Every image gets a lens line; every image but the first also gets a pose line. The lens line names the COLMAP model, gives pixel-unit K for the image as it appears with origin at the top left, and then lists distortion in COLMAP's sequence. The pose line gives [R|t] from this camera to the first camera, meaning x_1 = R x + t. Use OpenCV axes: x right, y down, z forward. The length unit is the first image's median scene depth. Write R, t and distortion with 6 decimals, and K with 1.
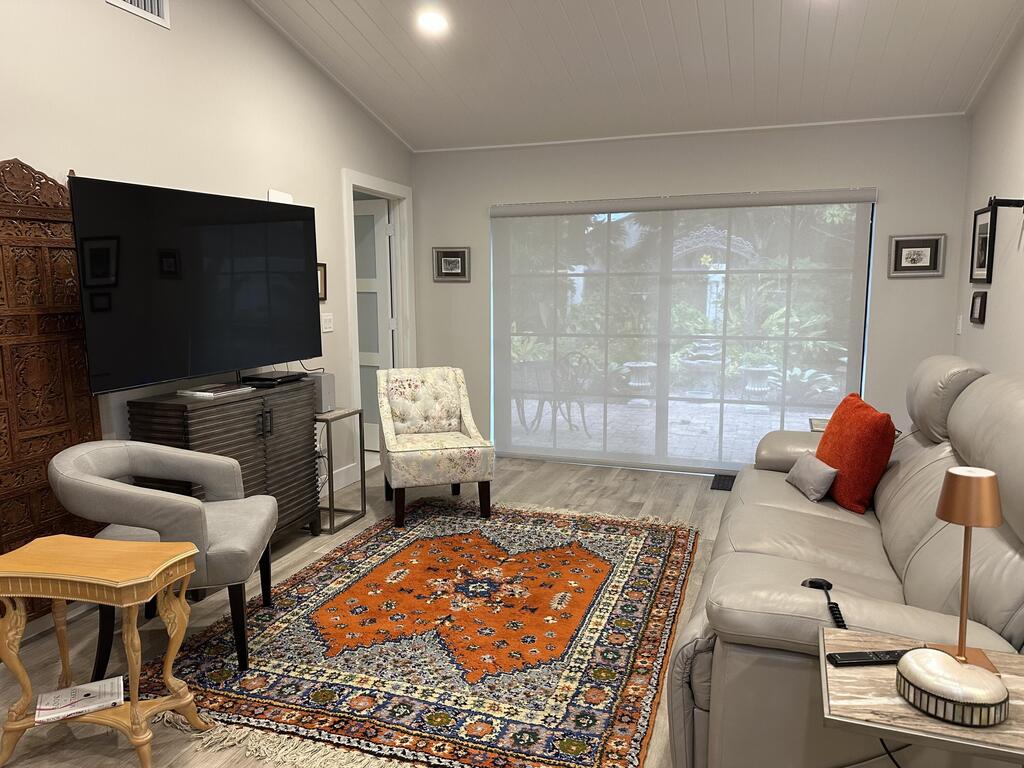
lens RADIAL K [[743.5, 0, 512.0], [0, 743.5, 384.0], [0, 0, 1]] dist [0.192121, -0.233048]
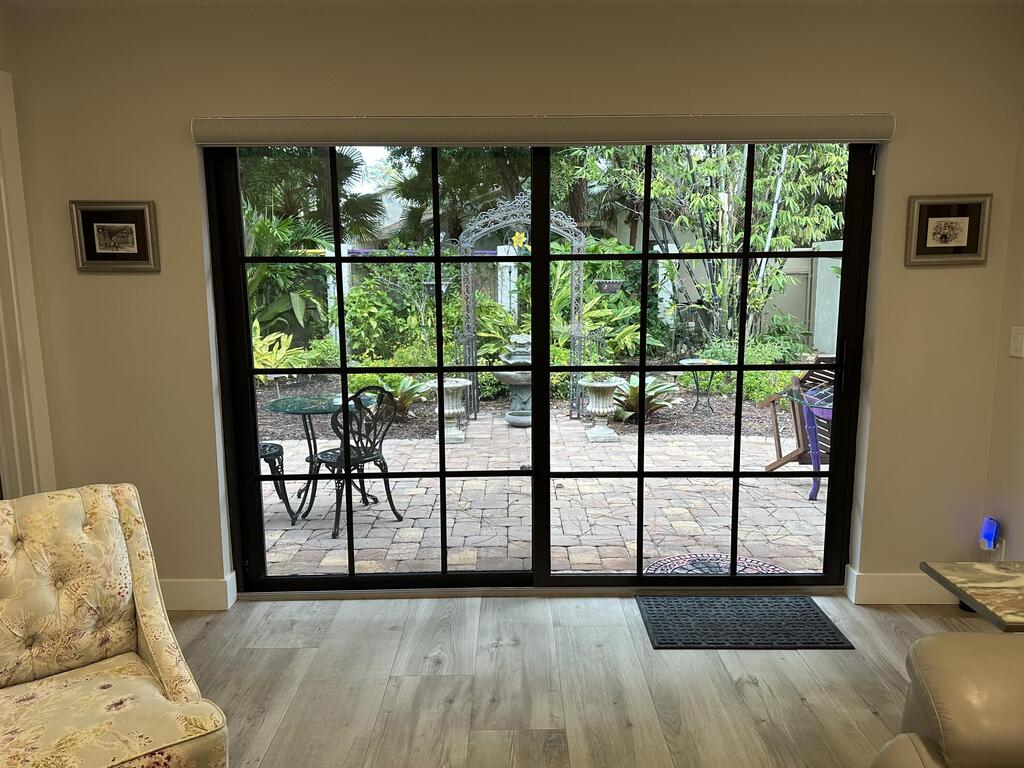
lens RADIAL K [[743.5, 0, 512.0], [0, 743.5, 384.0], [0, 0, 1]] dist [0.192121, -0.233048]
pose [[0.946331, -0.056537, 0.318215, -0.001393], [0.048798, 0.998288, 0.032248, -0.067628], [-0.319493, -0.014989, 0.947470, 0.441467]]
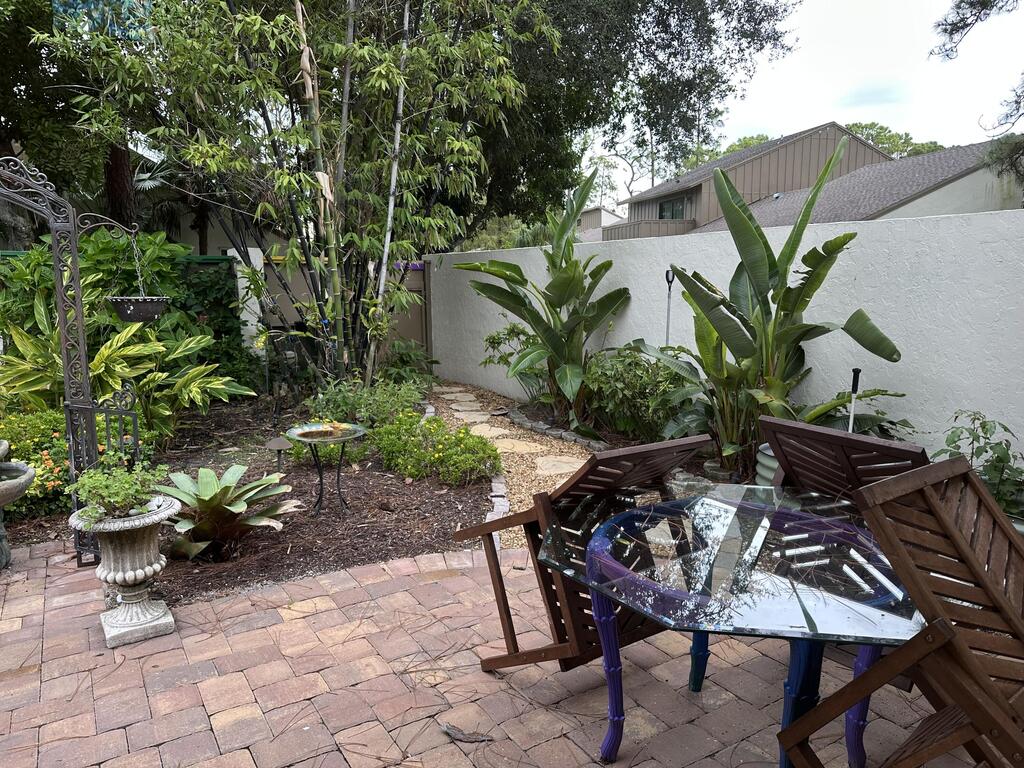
lens RADIAL K [[706.9, 0, 512.0], [0, 706.9, 384.0], [0, 0, 1]] dist [0.108841, -0.142846]
pose [[0.637425, -0.113083, 0.762169, 0.265058], [0.103115, 0.992793, 0.061062, -0.118845], [-0.763581, 0.039669, 0.644492, 0.898306]]
